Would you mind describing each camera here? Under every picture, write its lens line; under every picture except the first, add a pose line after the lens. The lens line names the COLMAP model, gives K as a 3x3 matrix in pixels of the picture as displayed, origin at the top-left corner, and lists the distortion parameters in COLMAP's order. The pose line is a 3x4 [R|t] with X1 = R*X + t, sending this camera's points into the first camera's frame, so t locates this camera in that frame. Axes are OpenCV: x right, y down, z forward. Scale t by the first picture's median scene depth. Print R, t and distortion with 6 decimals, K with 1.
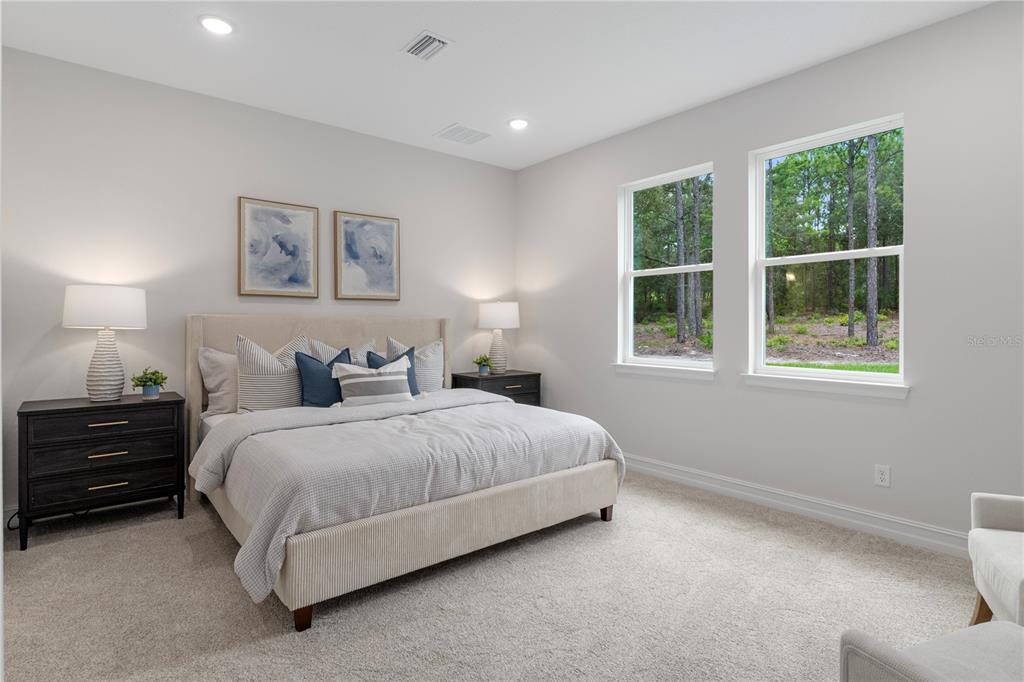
lens RADIAL K [[518.5, 0, 511.7], [0, 518.5, 334.0], [0, 0, 1]] dist [-0.002408, -0.000257]
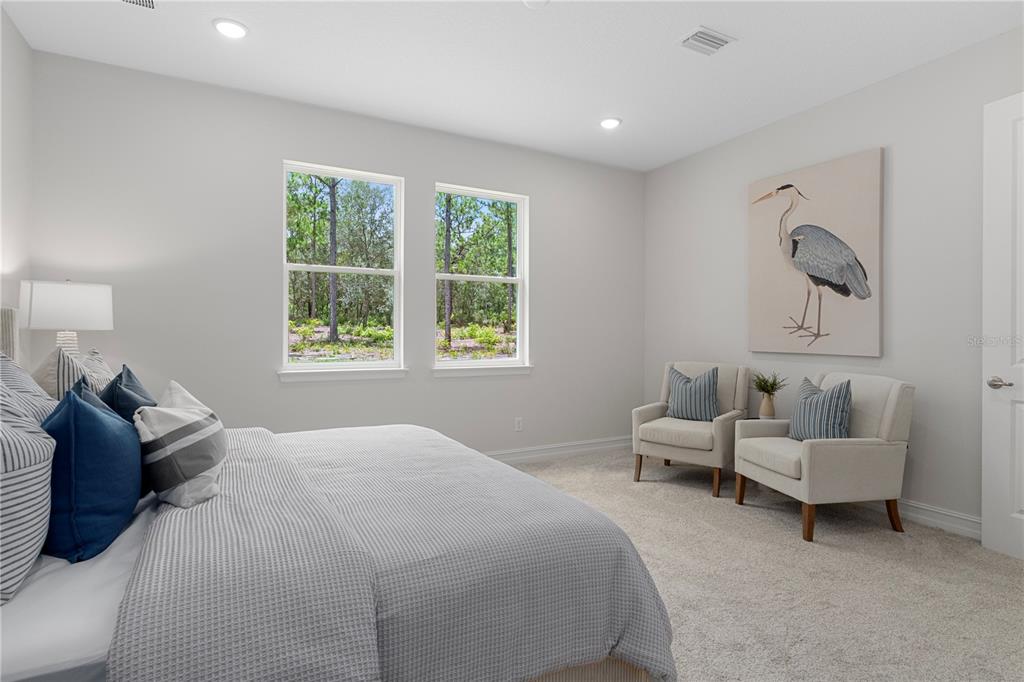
lens RADIAL K [[518.5, 0, 511.3], [0, 518.5, 336.8], [0, 0, 1]] dist [-0.002408, -0.000257]
pose [[0.187959, -0.008017, 0.982144, -0.594654], [0.015571, 0.999865, 0.005181, 0.001355], [-0.982053, 0.014319, 0.188059, 0.529209]]
